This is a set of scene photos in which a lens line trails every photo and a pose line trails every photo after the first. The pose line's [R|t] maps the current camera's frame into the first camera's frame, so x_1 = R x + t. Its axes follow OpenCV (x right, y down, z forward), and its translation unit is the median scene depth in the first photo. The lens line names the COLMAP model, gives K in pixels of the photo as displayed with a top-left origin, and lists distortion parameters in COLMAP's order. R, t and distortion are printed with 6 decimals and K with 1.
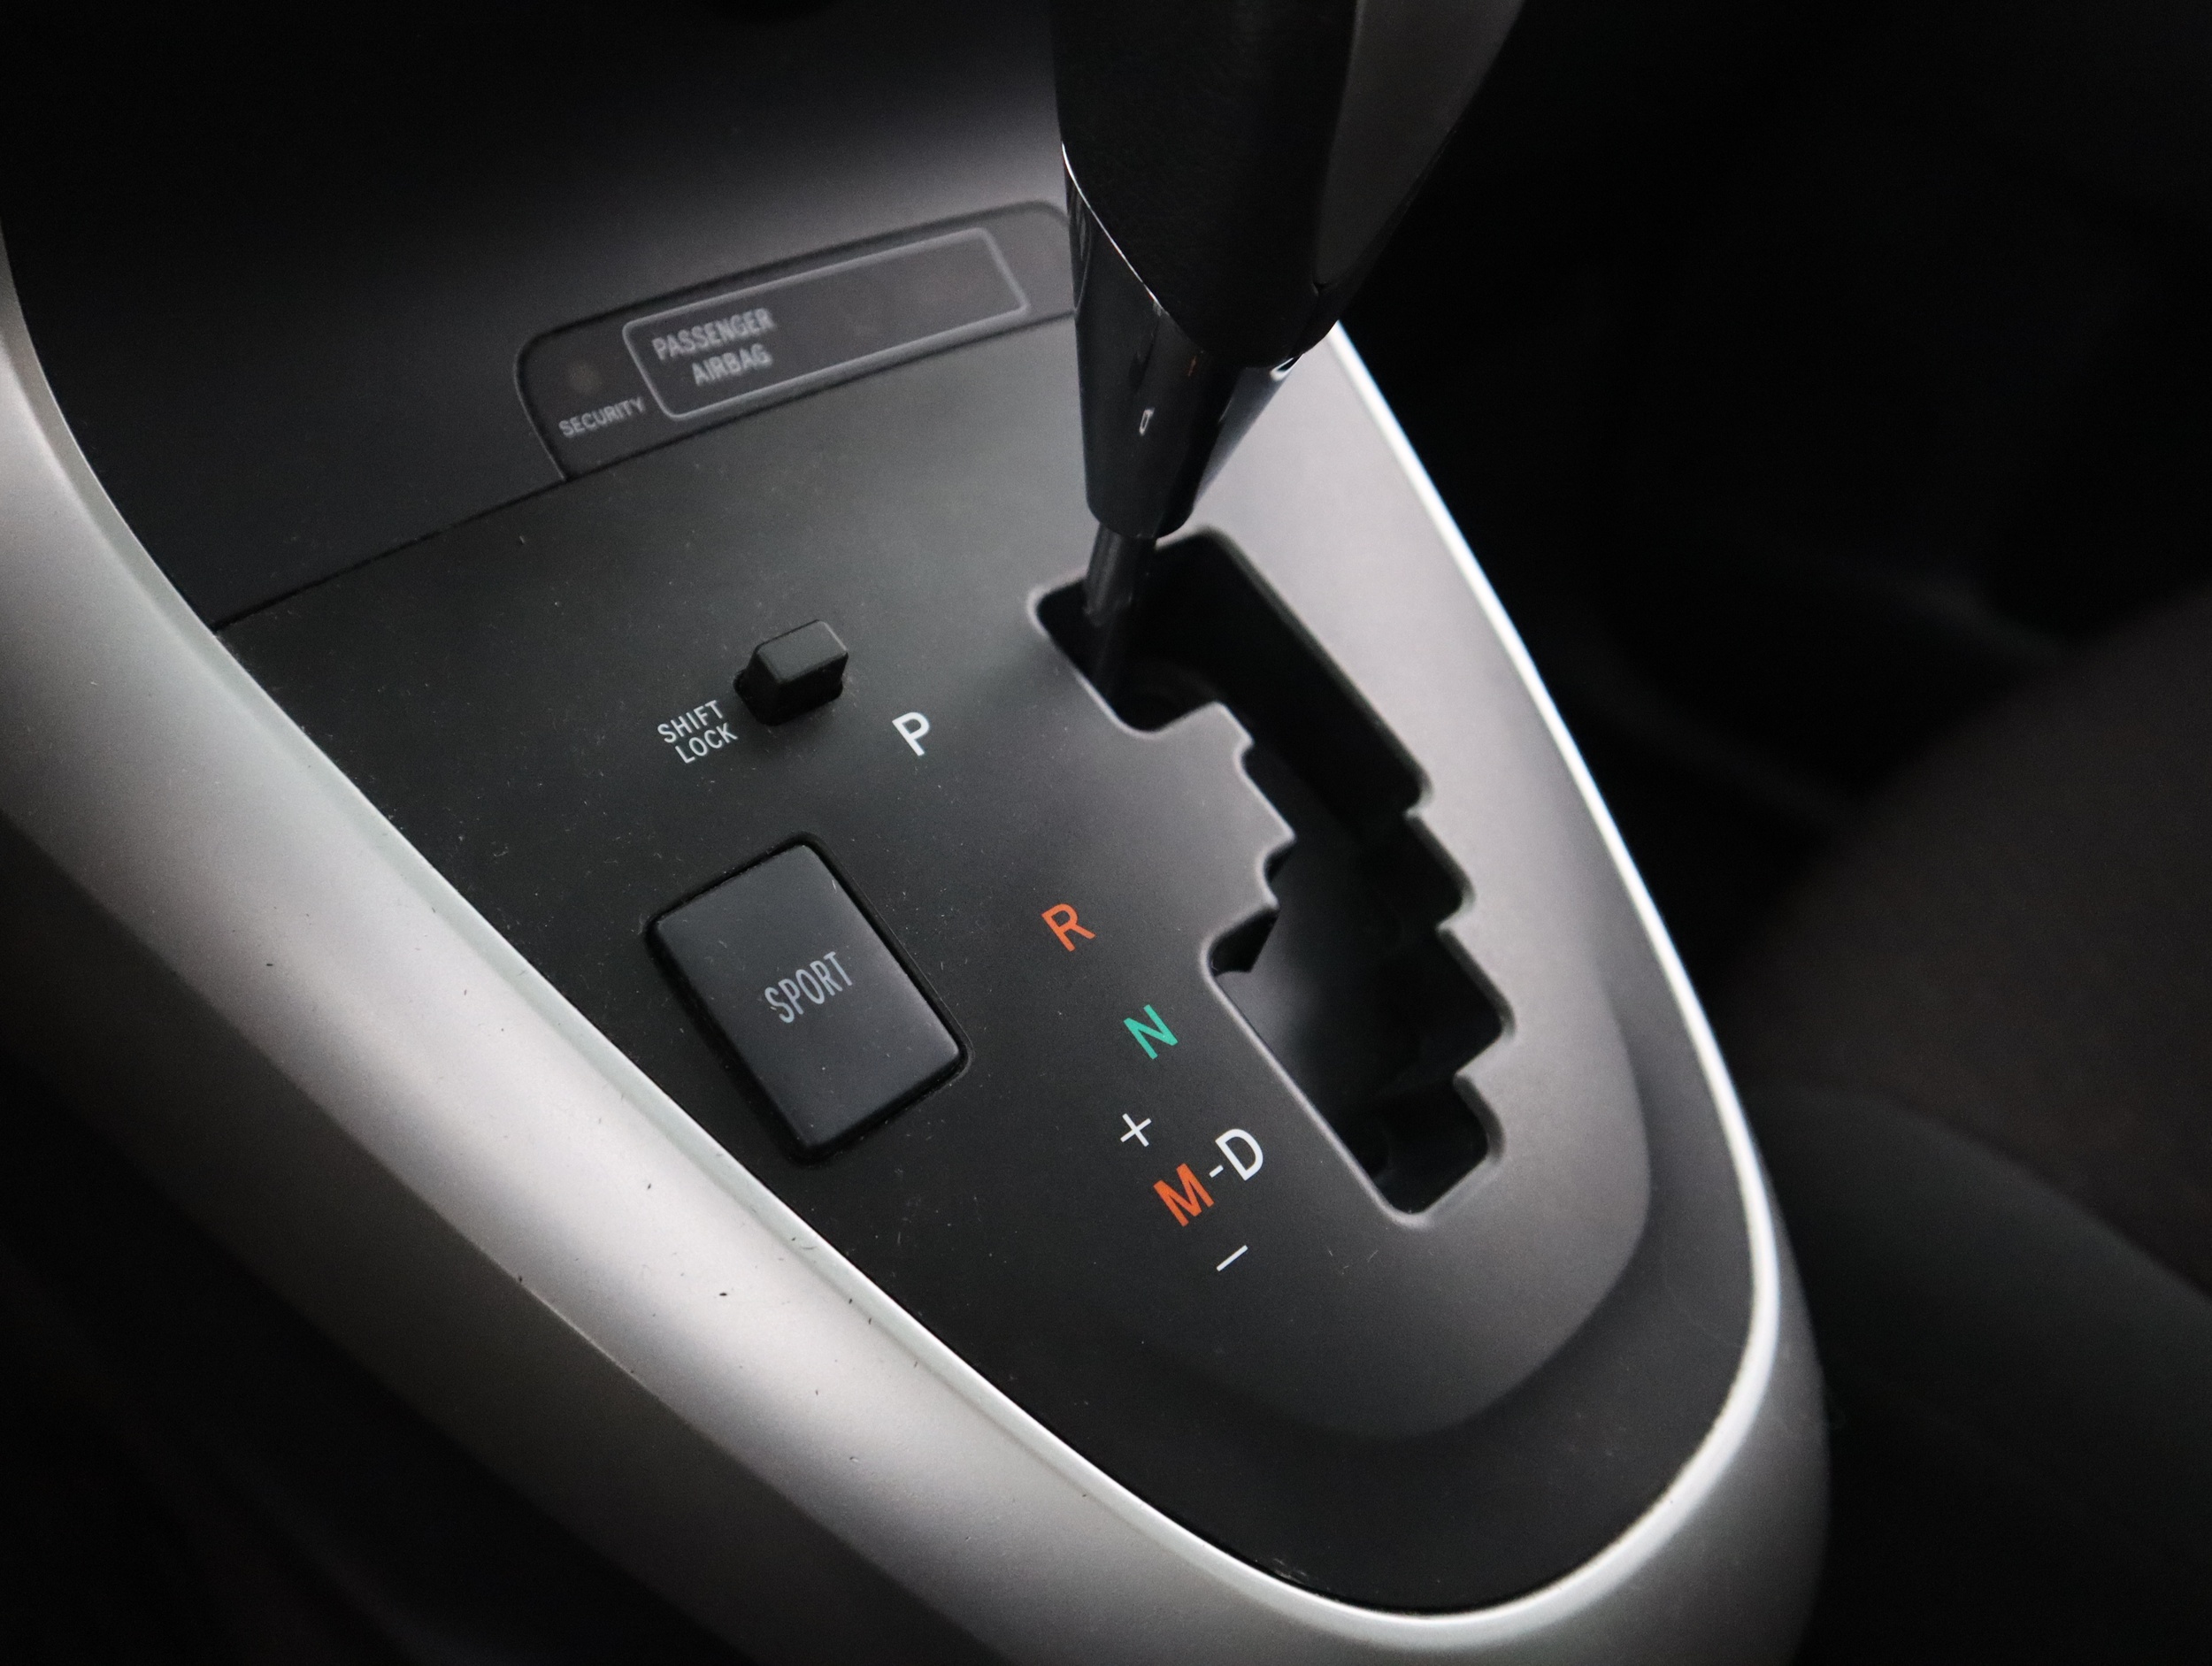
lens RADIAL K [[1725.2, 0, 1111.3], [0, 1725.2, 829.5], [0, 0, 1]] dist [-0.108045, 0.050151]
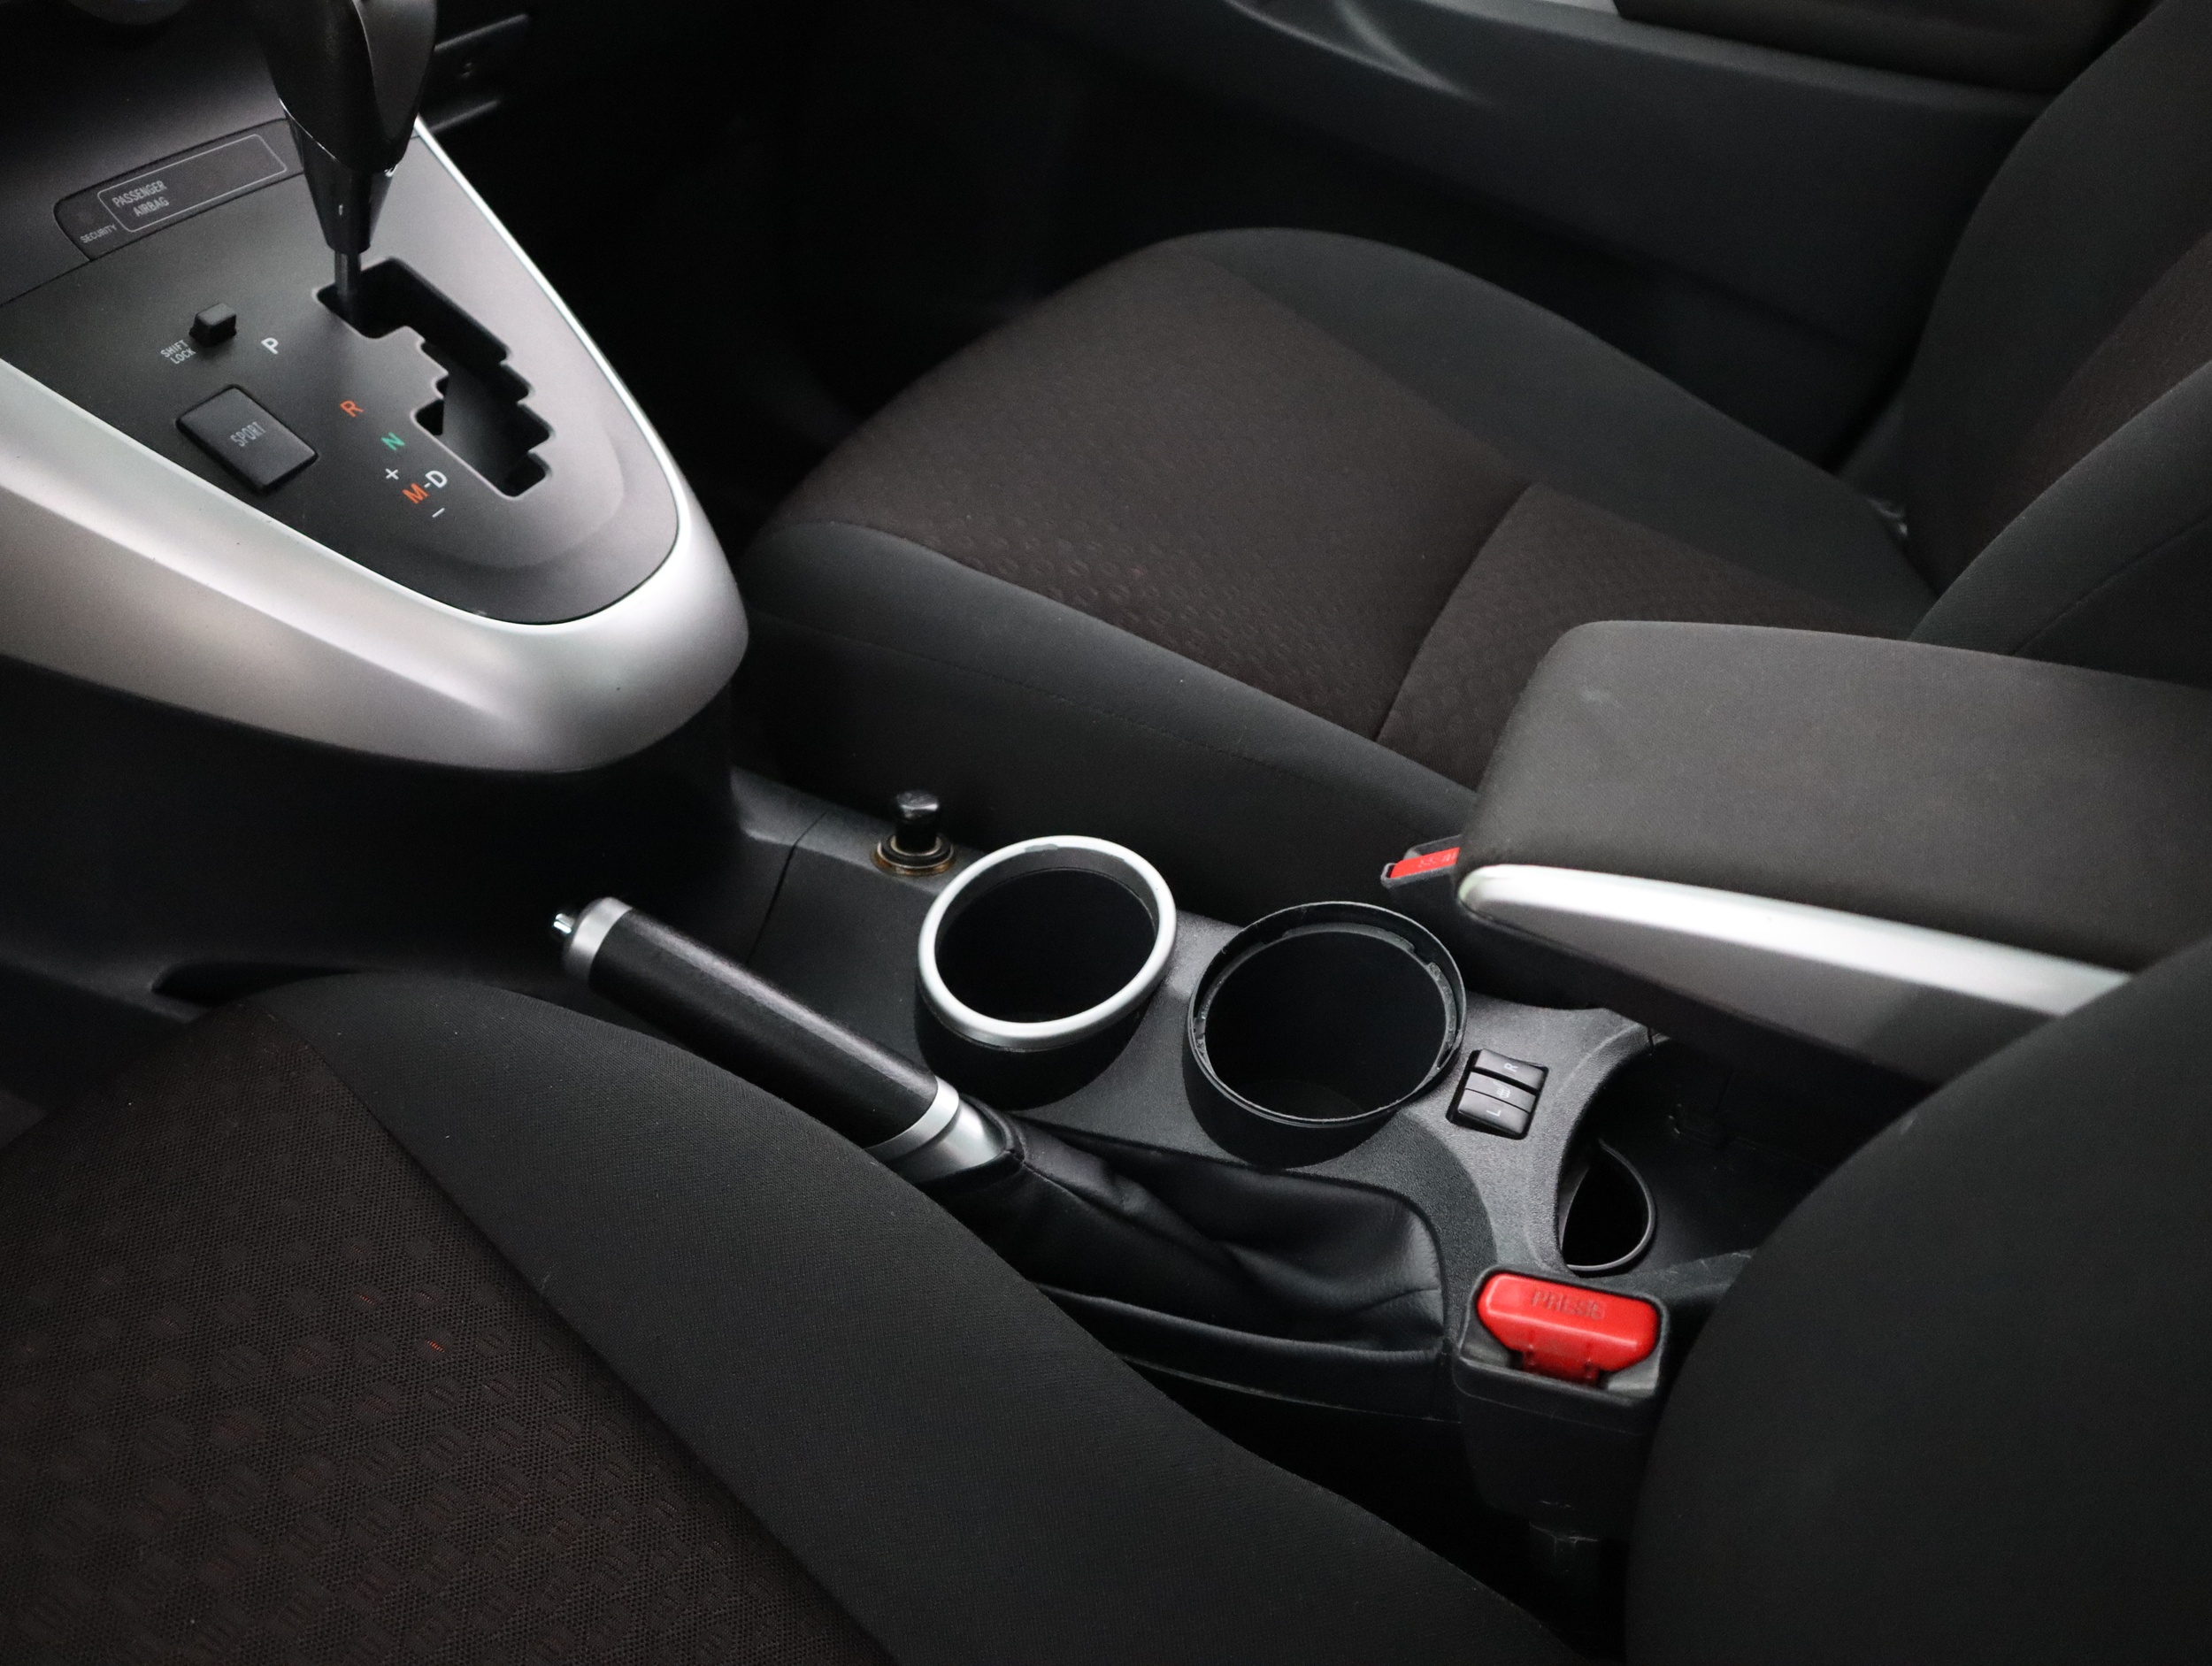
lens RADIAL K [[1725.2, 0, 1111.3], [0, 1725.2, 829.5], [0, 0, 1]] dist [-0.108045, 0.050151]
pose [[0.929178, -0.209947, 0.304220, 0.122200], [0.186594, 0.976890, 0.104254, 0.574534], [-0.319077, -0.040105, 0.946880, -1.602880]]
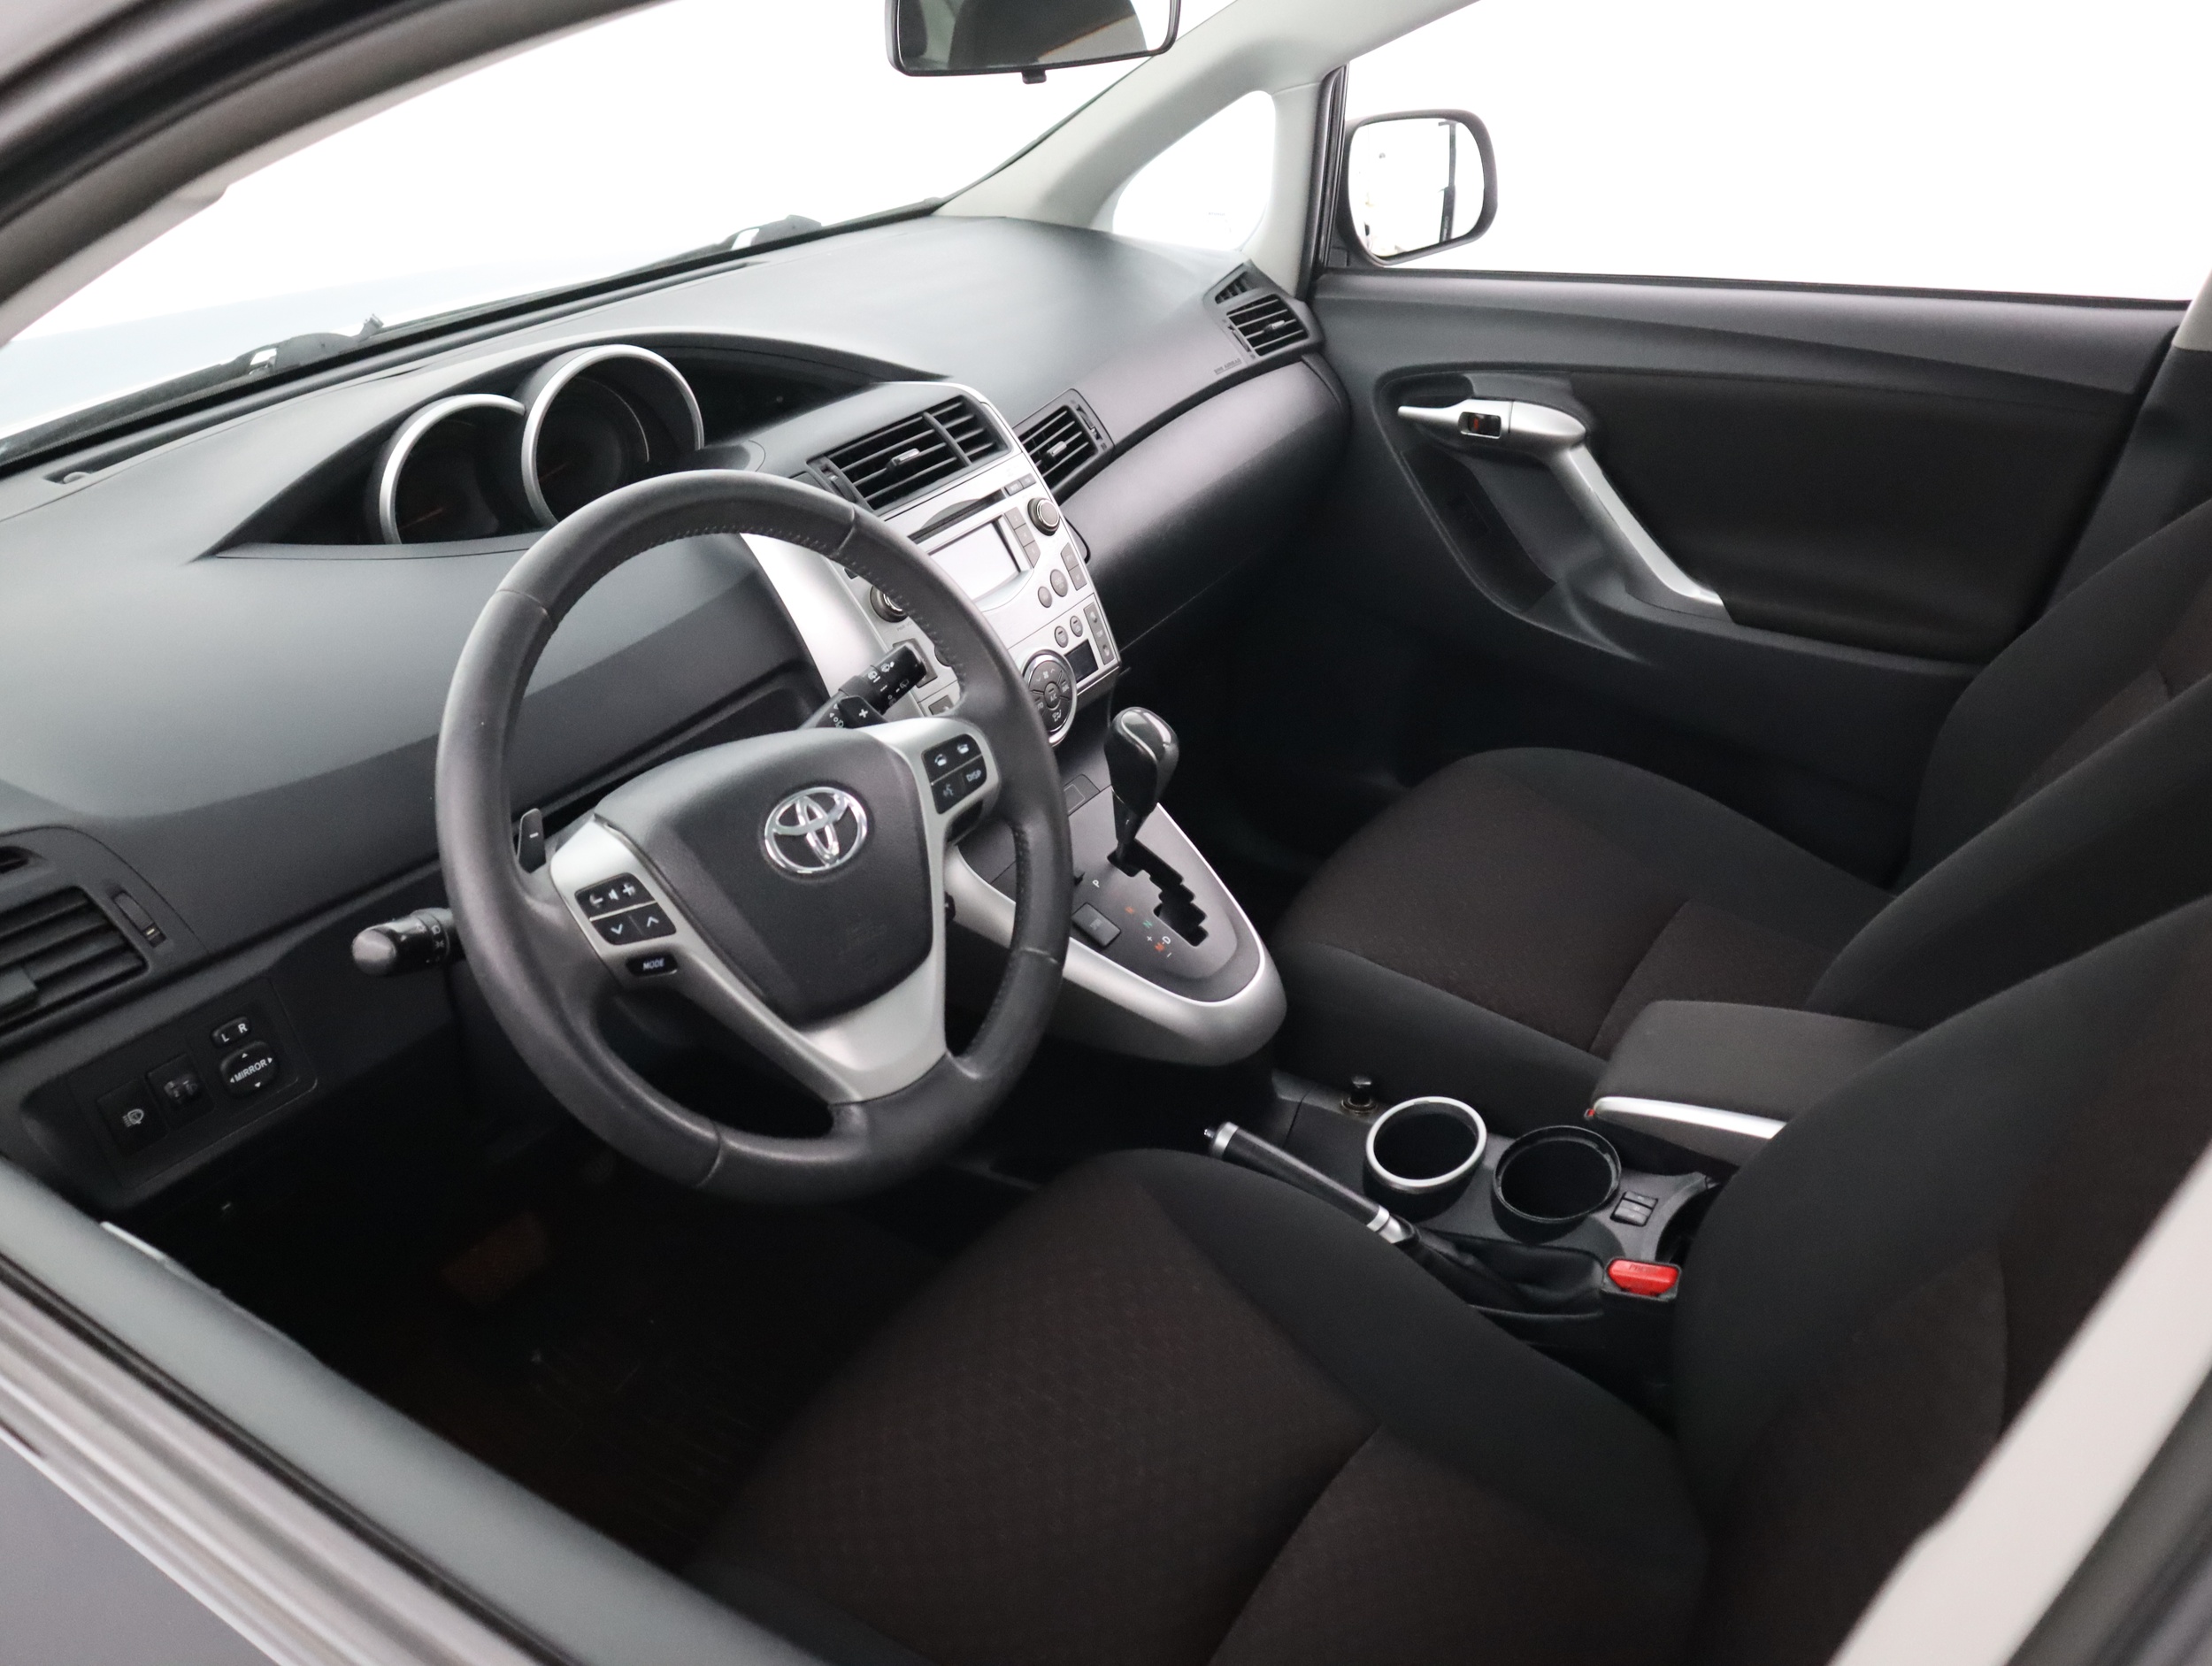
lens RADIAL K [[1749.0, 0, 1104.5], [0, 1749.0, 827.9], [0, 0, 1]] dist [-0.169947, 0.138951]
pose [[0.969953, -0.170959, 0.173100, -1.047683], [0.190703, 0.976059, -0.104600, 0.372362], [-0.151074, 0.134468, 0.979334, -4.665298]]
